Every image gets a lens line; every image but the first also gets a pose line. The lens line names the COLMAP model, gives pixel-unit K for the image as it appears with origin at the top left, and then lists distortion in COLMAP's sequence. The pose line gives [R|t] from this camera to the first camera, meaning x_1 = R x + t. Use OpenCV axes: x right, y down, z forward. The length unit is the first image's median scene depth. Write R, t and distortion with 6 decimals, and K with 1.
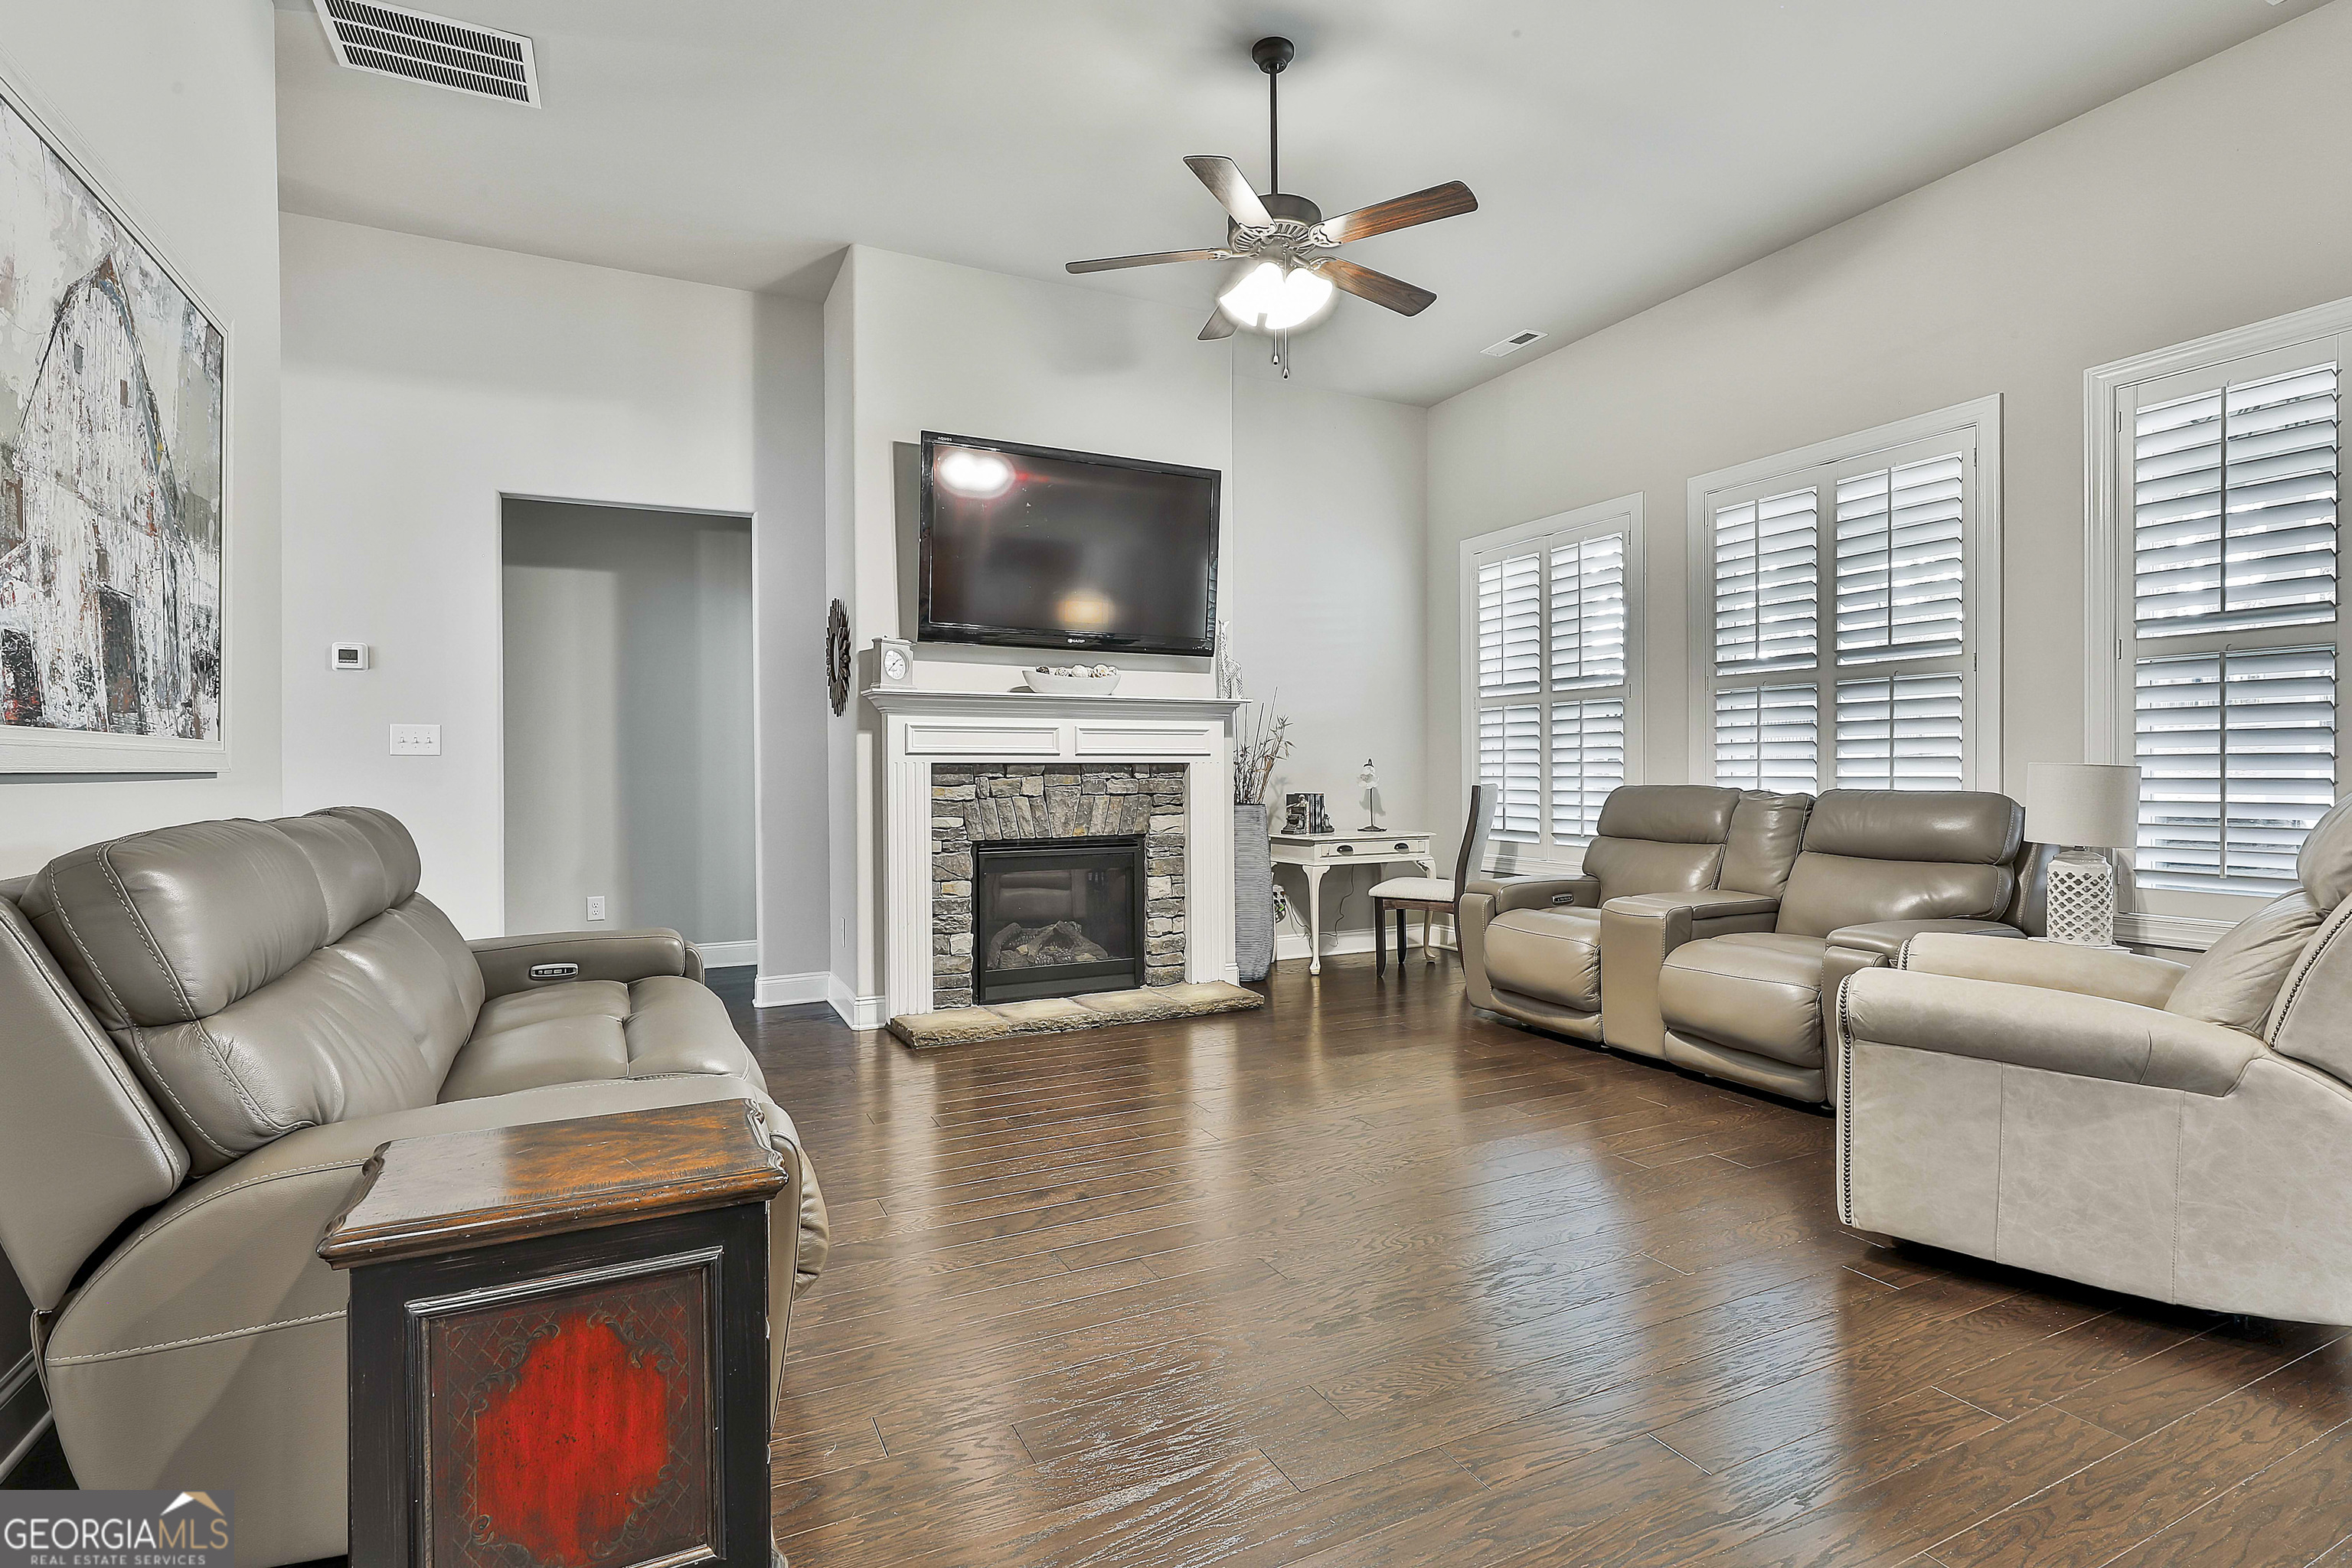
lens RADIAL K [[1141.8, 0, 1179.8], [0, 1141.8, 769.7], [0, 0, 1]] dist [-0.001668, 0.000550]
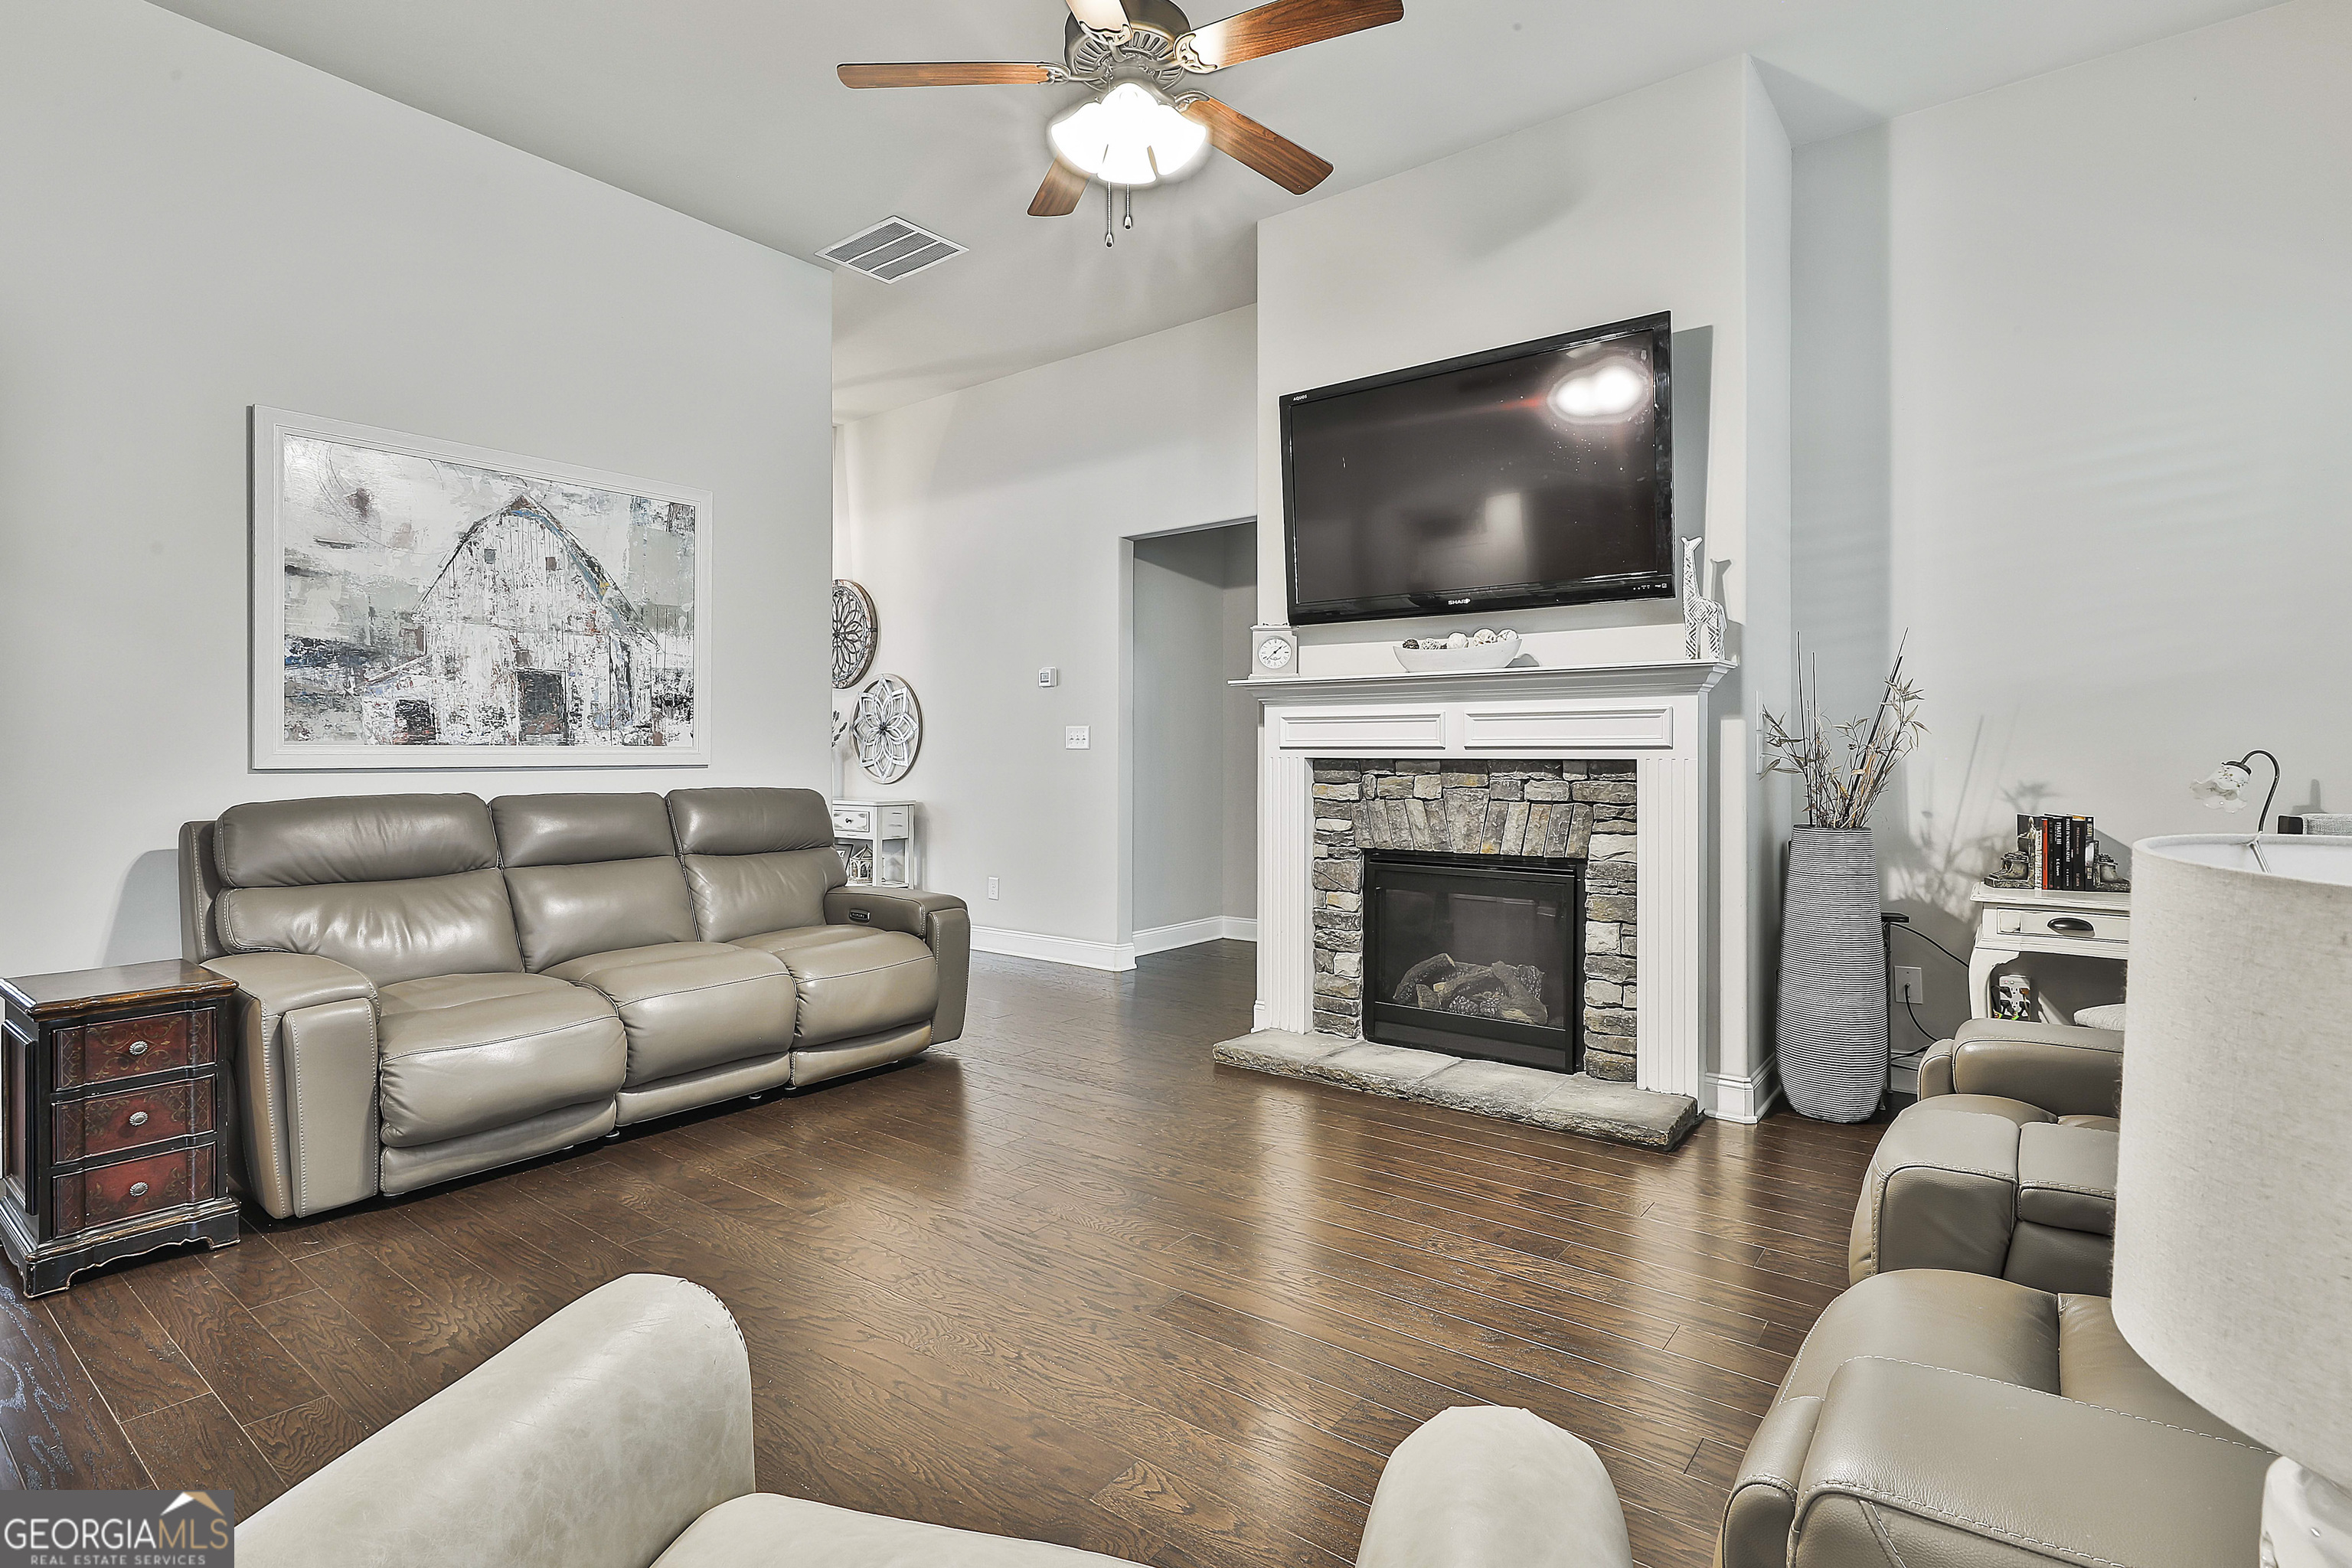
lens RADIAL K [[1139.0, 0, 1179.7], [0, 1139.0, 759.0], [0, 0, 1]] dist [-0.003403, 0.000572]
pose [[0.421826, 0.006297, -0.906655, 0.534366], [-0.003431, 0.999980, 0.005348, -0.009178], [0.906670, 0.000855, 0.421839, 0.502942]]
